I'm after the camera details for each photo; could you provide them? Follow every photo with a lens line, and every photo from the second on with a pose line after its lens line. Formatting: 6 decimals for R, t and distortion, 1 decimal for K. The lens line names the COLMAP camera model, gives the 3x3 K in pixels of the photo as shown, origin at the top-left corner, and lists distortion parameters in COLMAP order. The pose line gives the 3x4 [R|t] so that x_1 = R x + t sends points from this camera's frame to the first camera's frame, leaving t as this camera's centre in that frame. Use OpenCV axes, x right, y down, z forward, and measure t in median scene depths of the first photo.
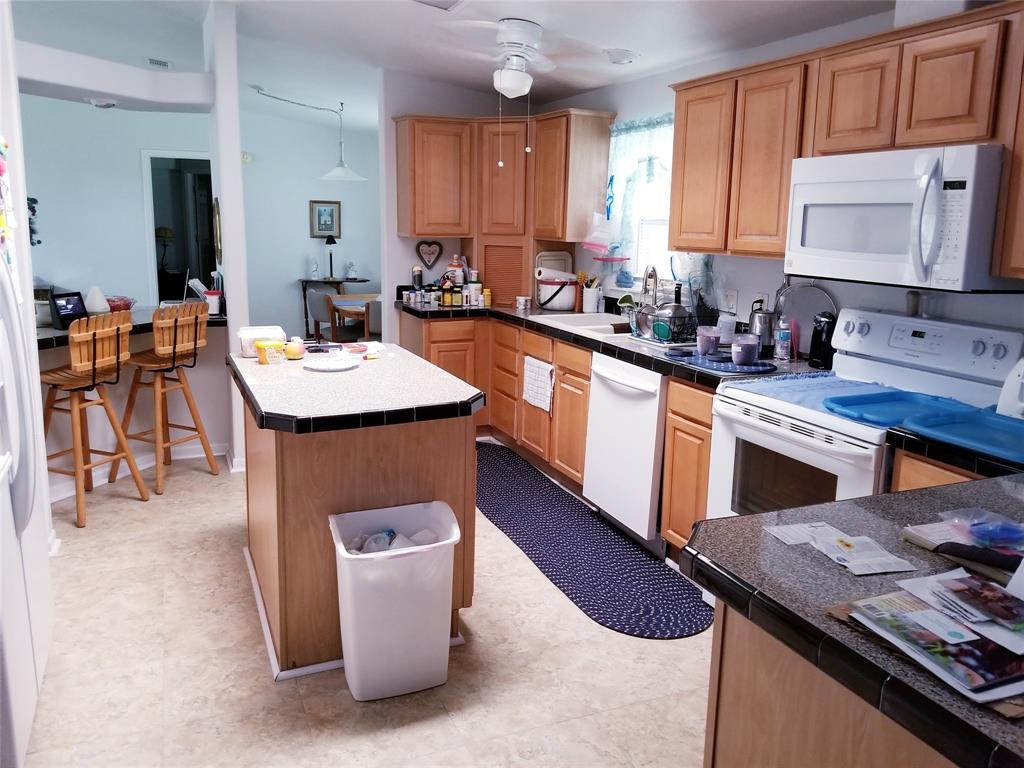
lens RADIAL K [[807.9, 0, 514.6], [0, 807.9, 375.9], [0, 0, 1]] dist [0.044873, -0.089233]
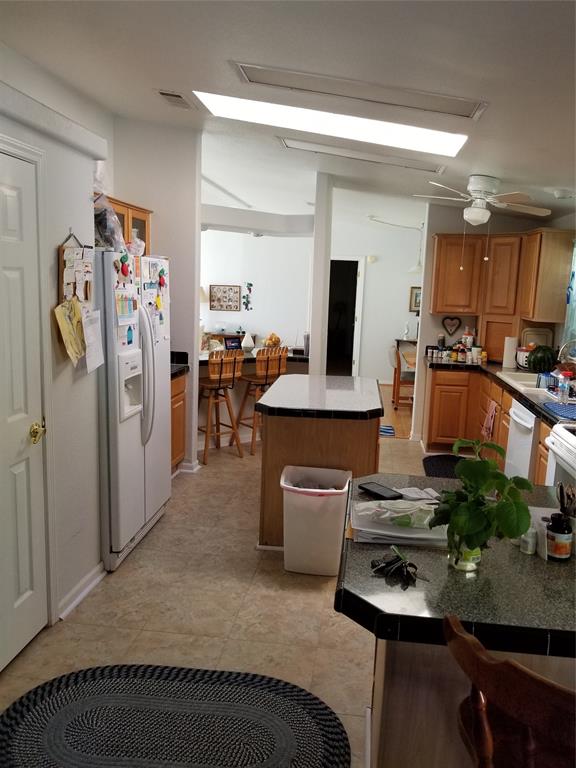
lens RADIAL K [[605.9, 0, 292.9], [0, 605.9, 388.1], [0, 0, 1]] dist [0.044873, -0.089233]
pose [[0.870815, 0.093788, -0.482582, 0.193125], [-0.113389, 0.993484, -0.011529, 0.006780], [0.478356, 0.064759, 0.875775, -0.094126]]
